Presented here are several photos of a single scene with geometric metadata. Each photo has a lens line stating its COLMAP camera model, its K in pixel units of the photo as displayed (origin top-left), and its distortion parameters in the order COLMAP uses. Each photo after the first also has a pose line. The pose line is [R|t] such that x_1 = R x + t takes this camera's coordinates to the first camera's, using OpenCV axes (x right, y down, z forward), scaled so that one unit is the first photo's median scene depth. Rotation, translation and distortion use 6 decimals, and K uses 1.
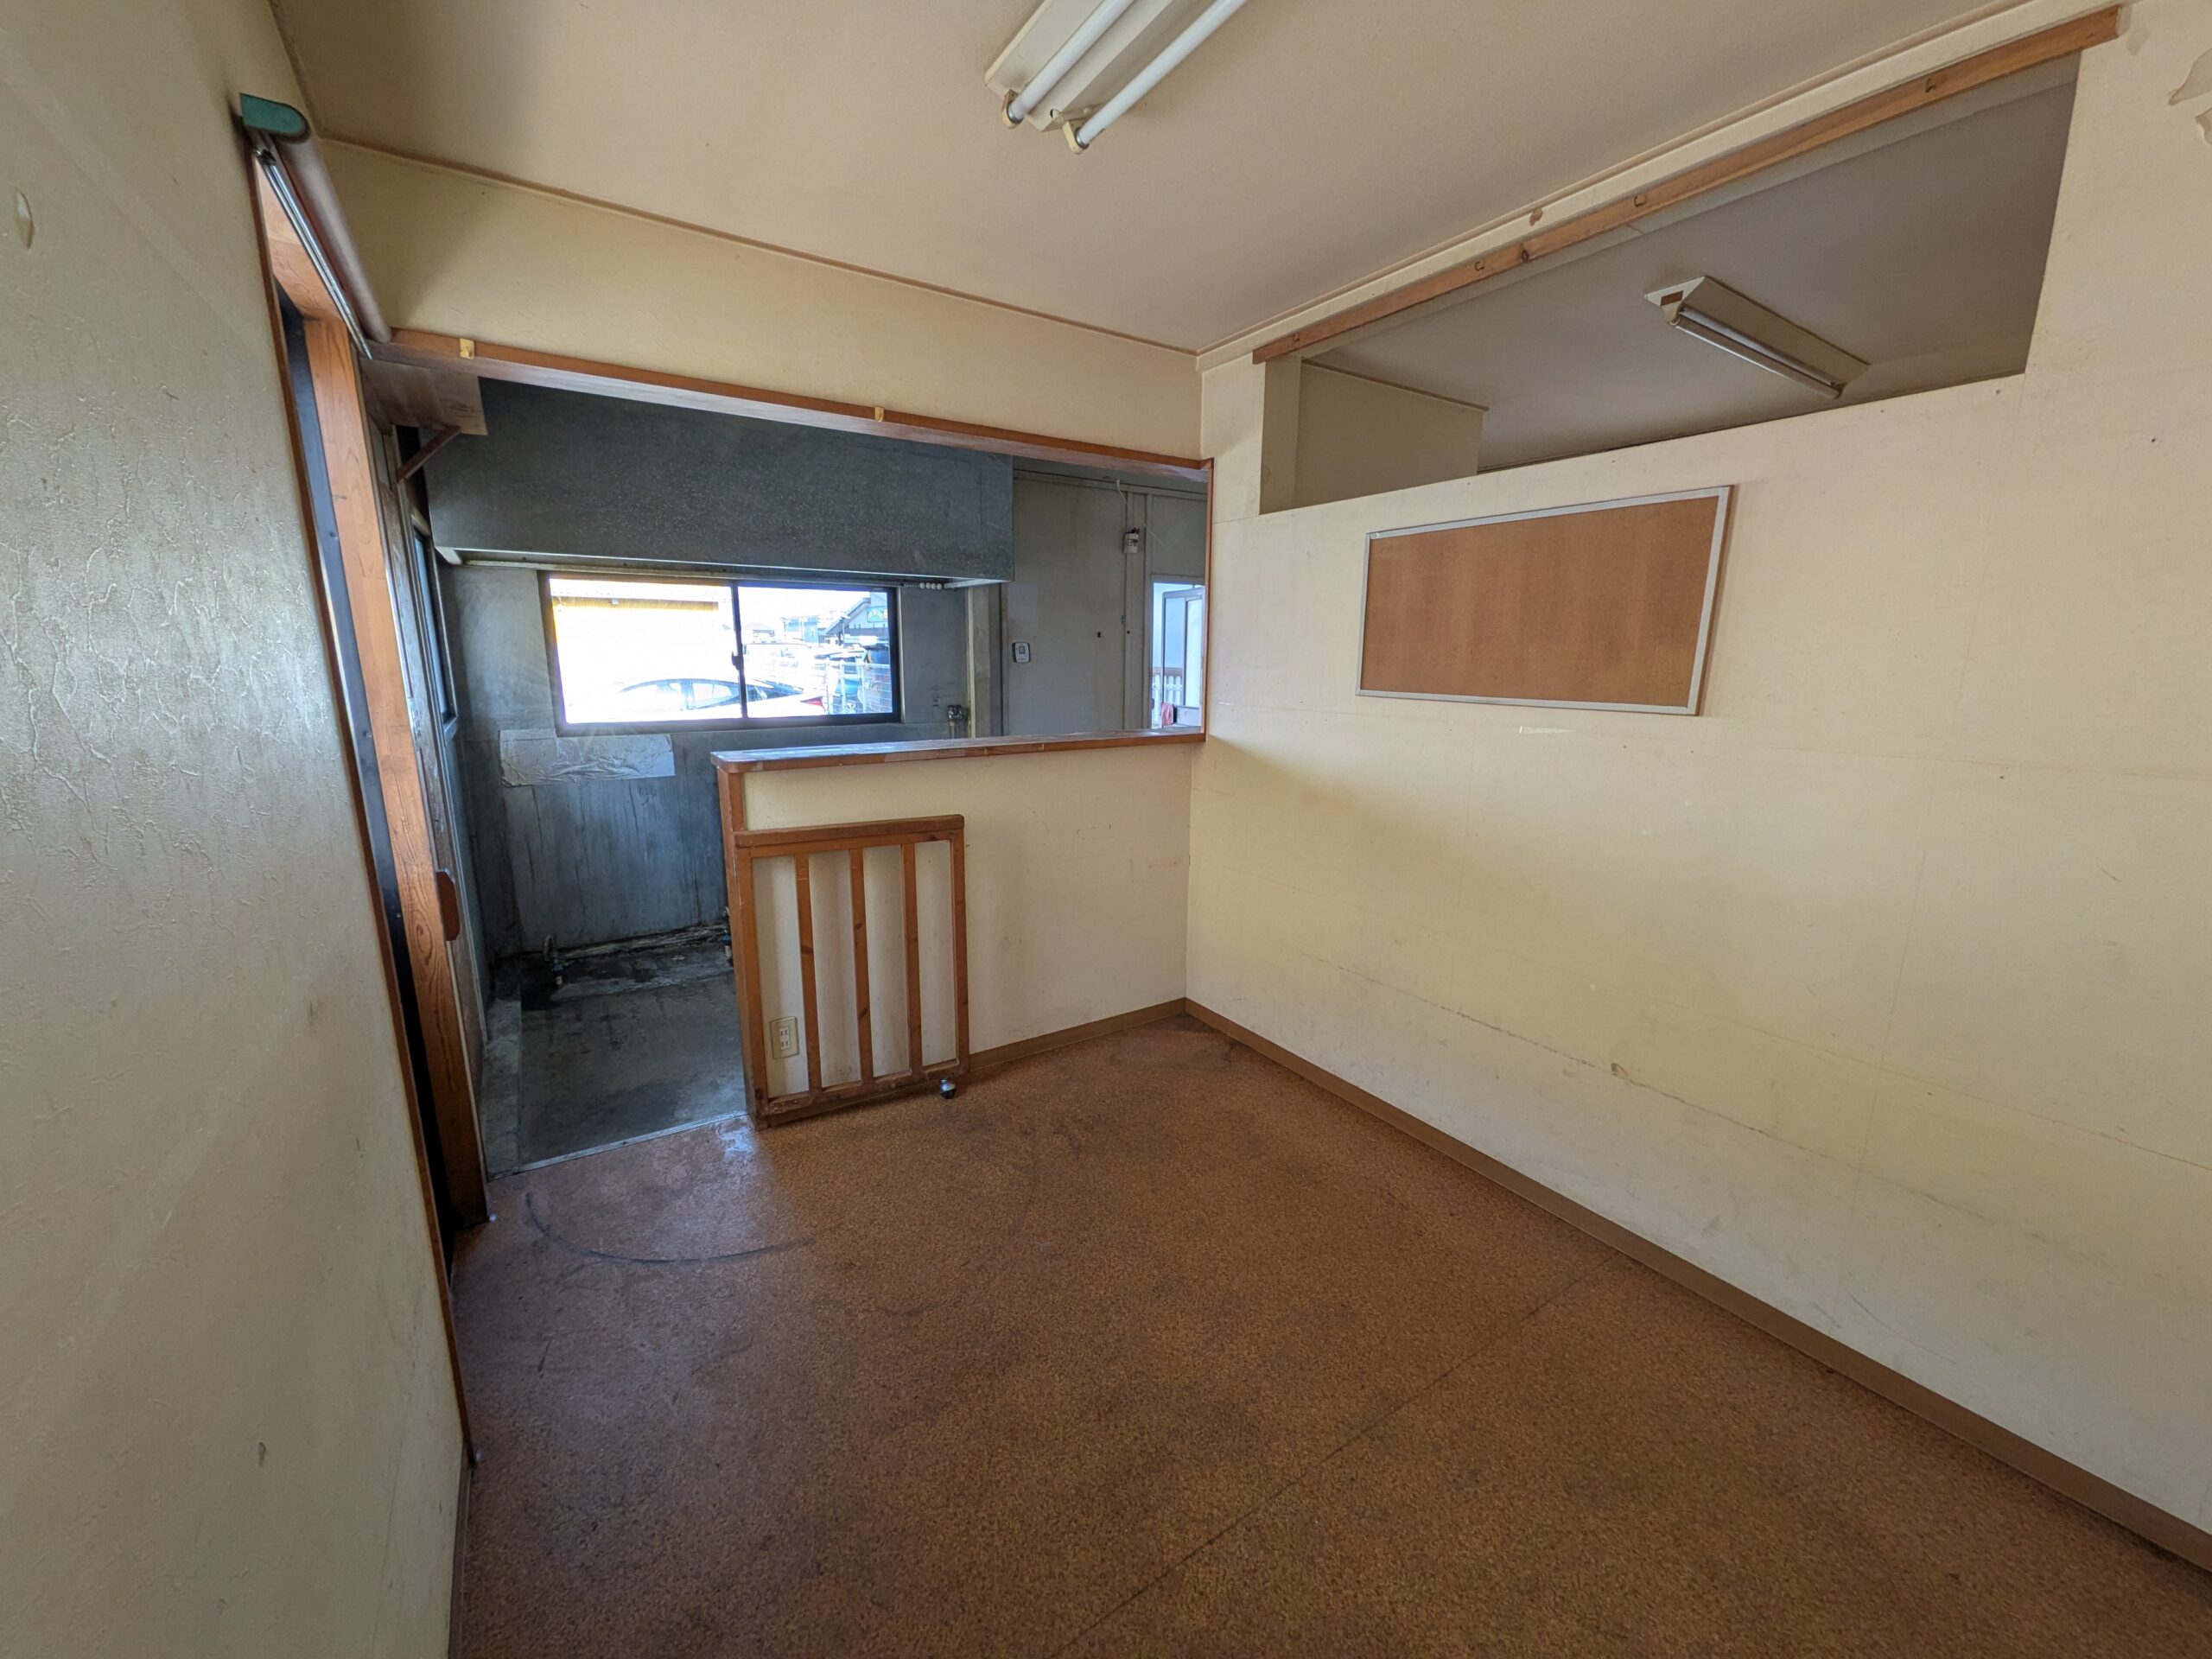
lens RADIAL K [[872.3, 0, 1111.6], [0, 872.3, 829.5], [0, 0, 1]] dist [0.007008, -0.000099]
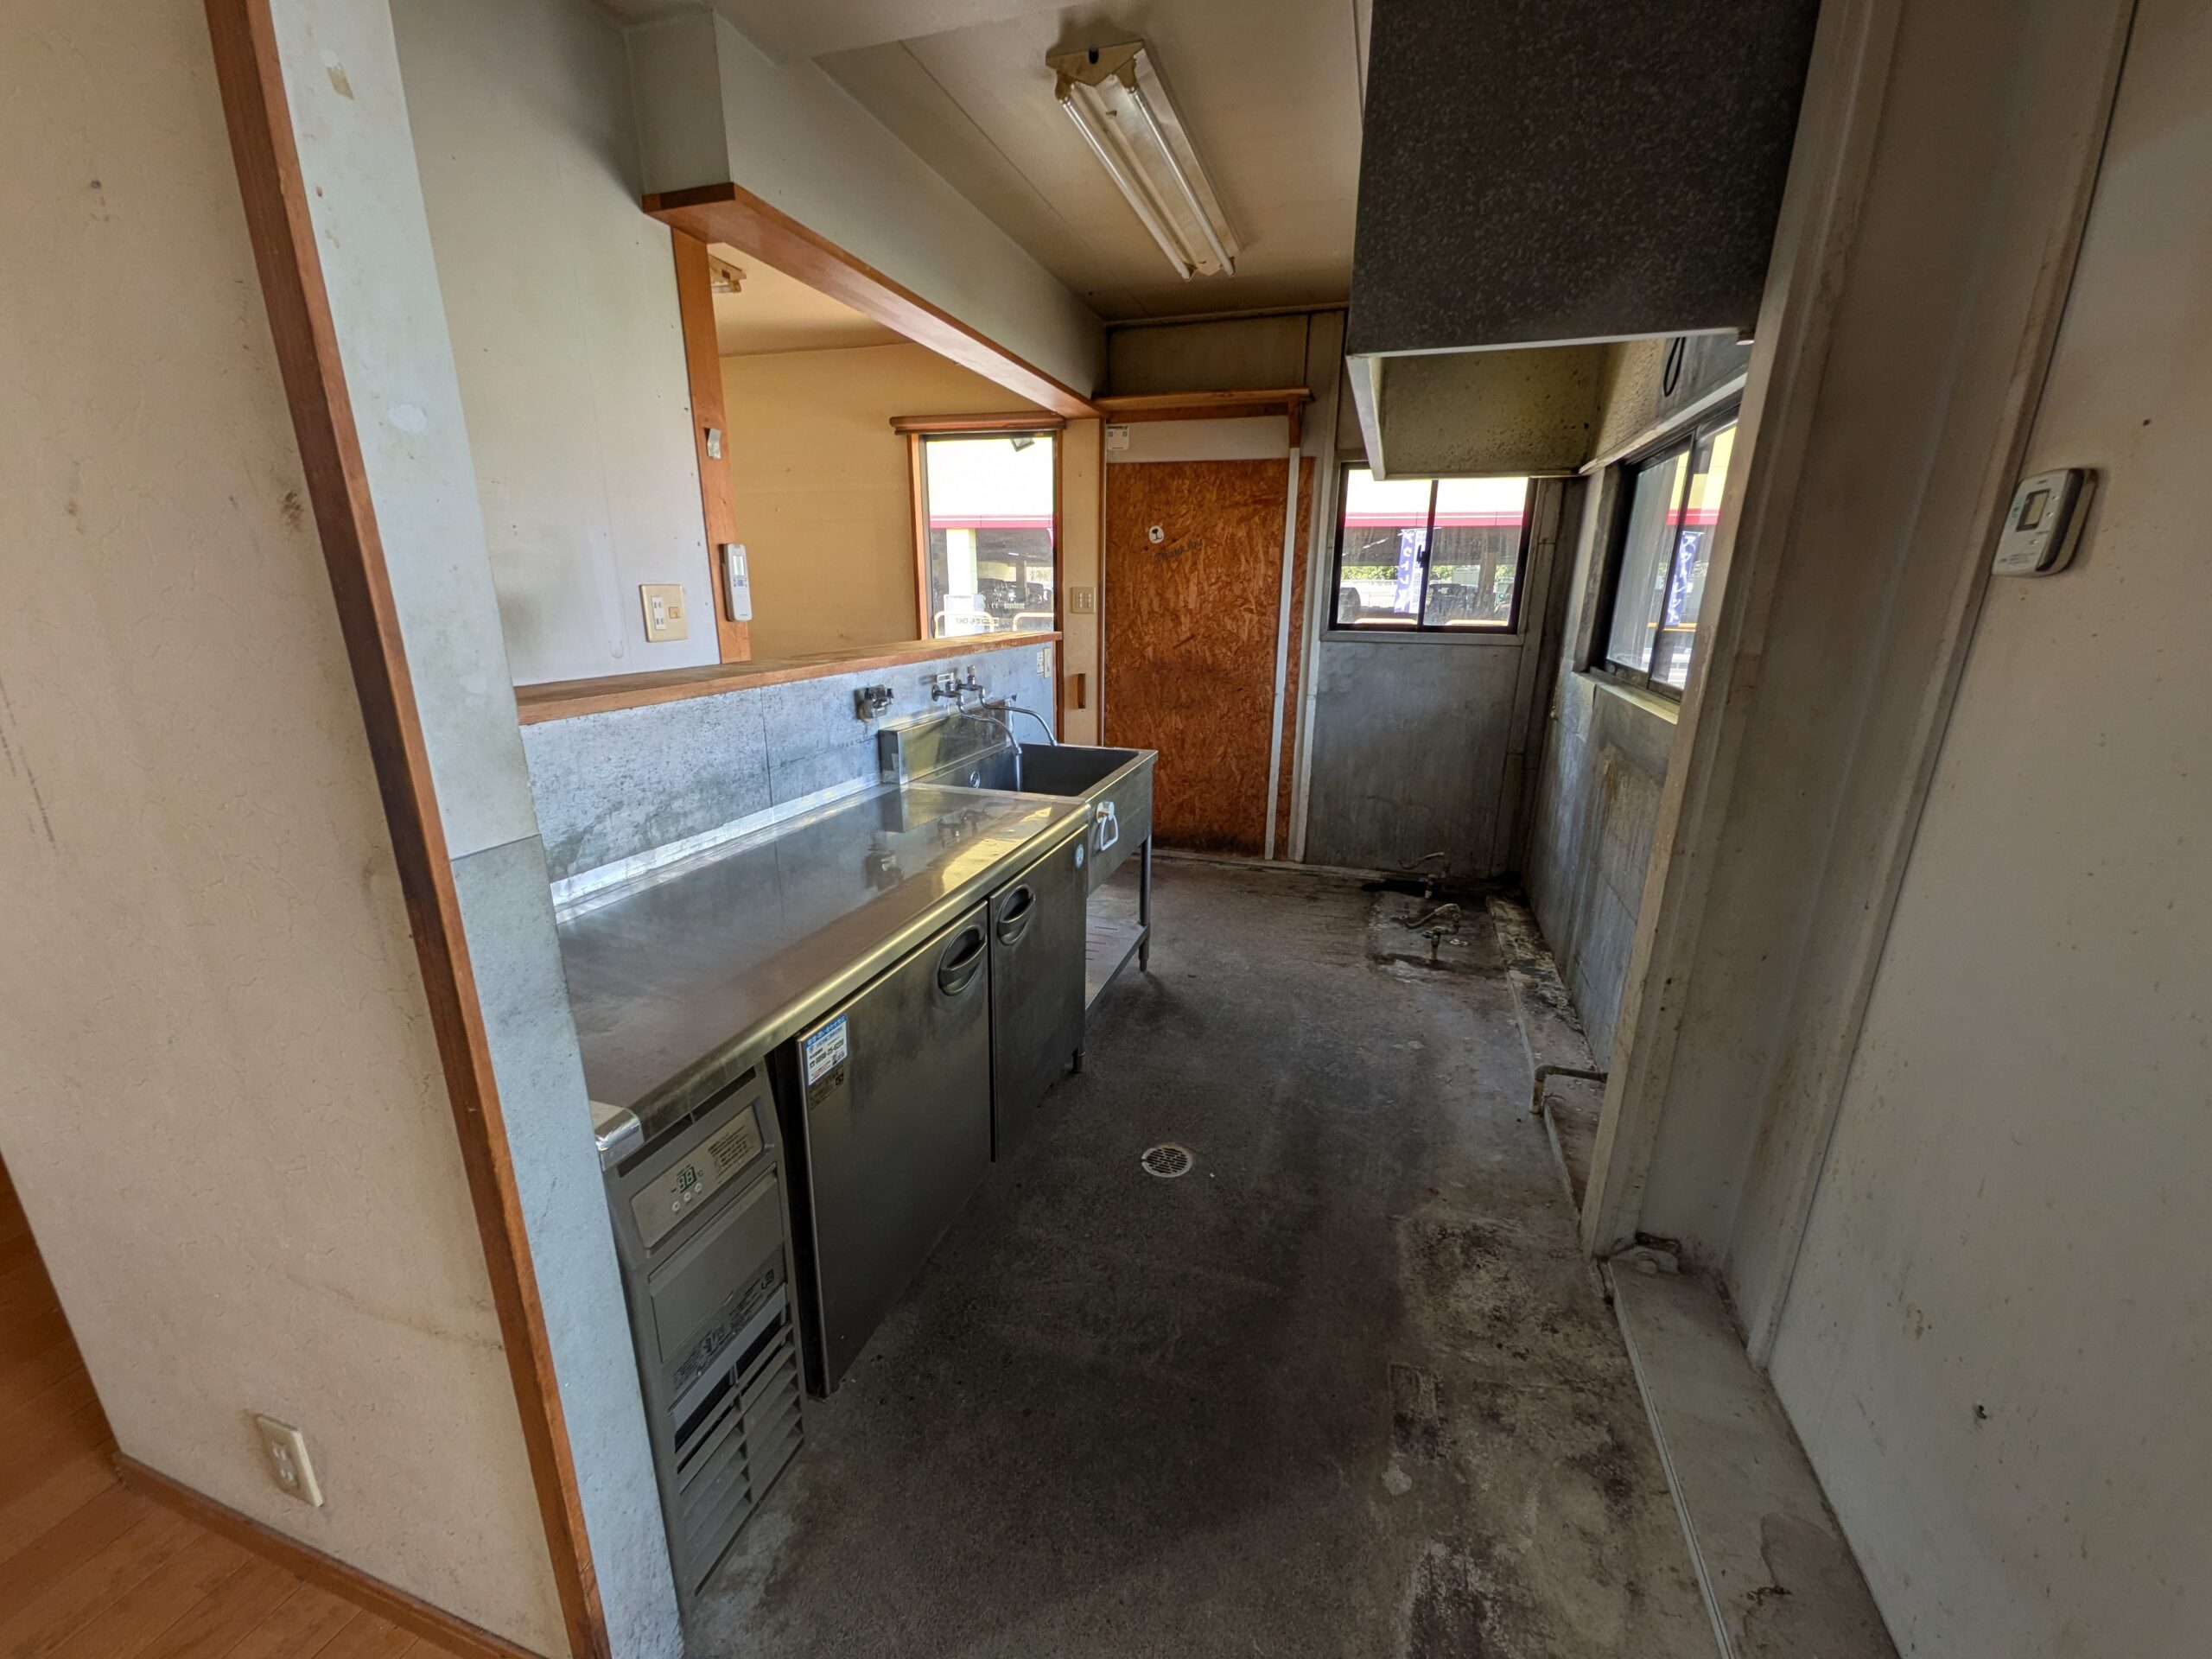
lens RADIAL K [[868.9, 0, 1107.9], [0, 868.9, 833.1], [0, 0, 1]] dist [0.009757, -0.000127]
pose [[-0.779104, 0.158787, -0.606452, 0.266336], [-0.142637, 0.897116, 0.418136, -0.261038], [0.610452, 0.412274, -0.676298, 1.395733]]
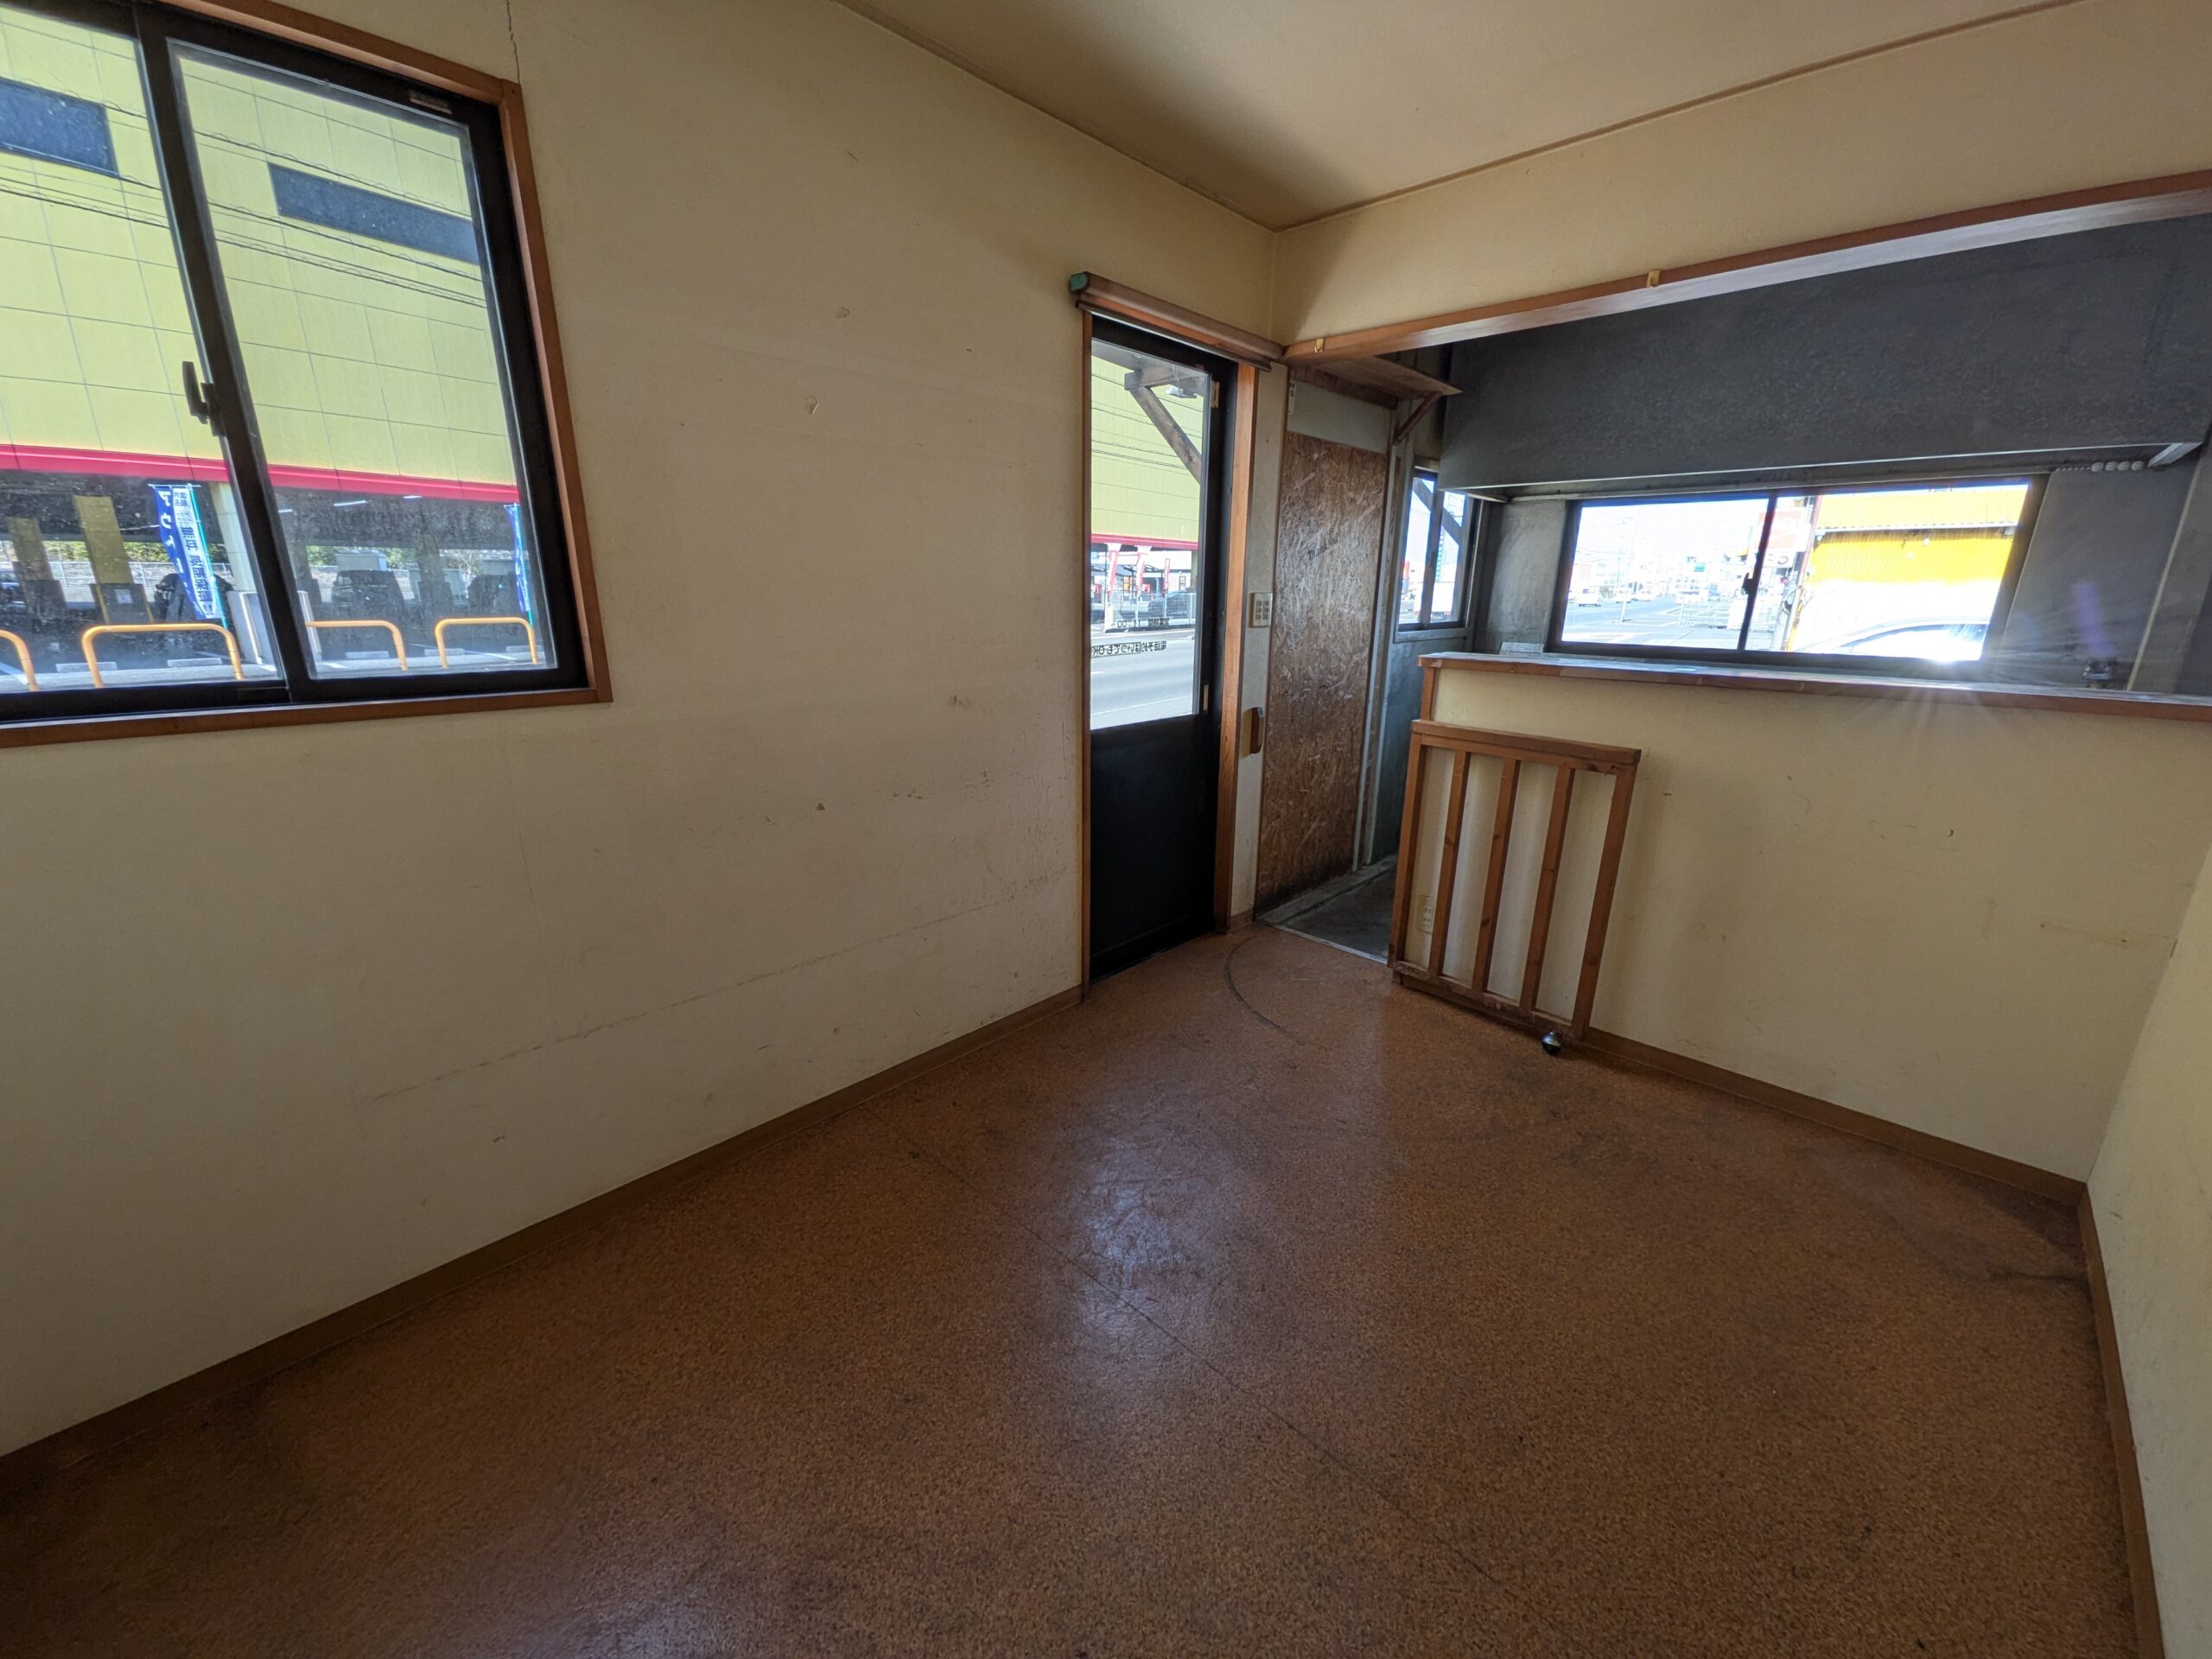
lens RADIAL K [[868.9, 0, 1107.9], [0, 868.9, 833.1], [0, 0, 1]] dist [0.009757, -0.000127]
pose [[0.222198, 0.263537, -0.938710, 0.371206], [-0.206098, 0.953718, 0.218965, -0.013601], [0.952970, 0.144813, 0.266229, 0.202330]]
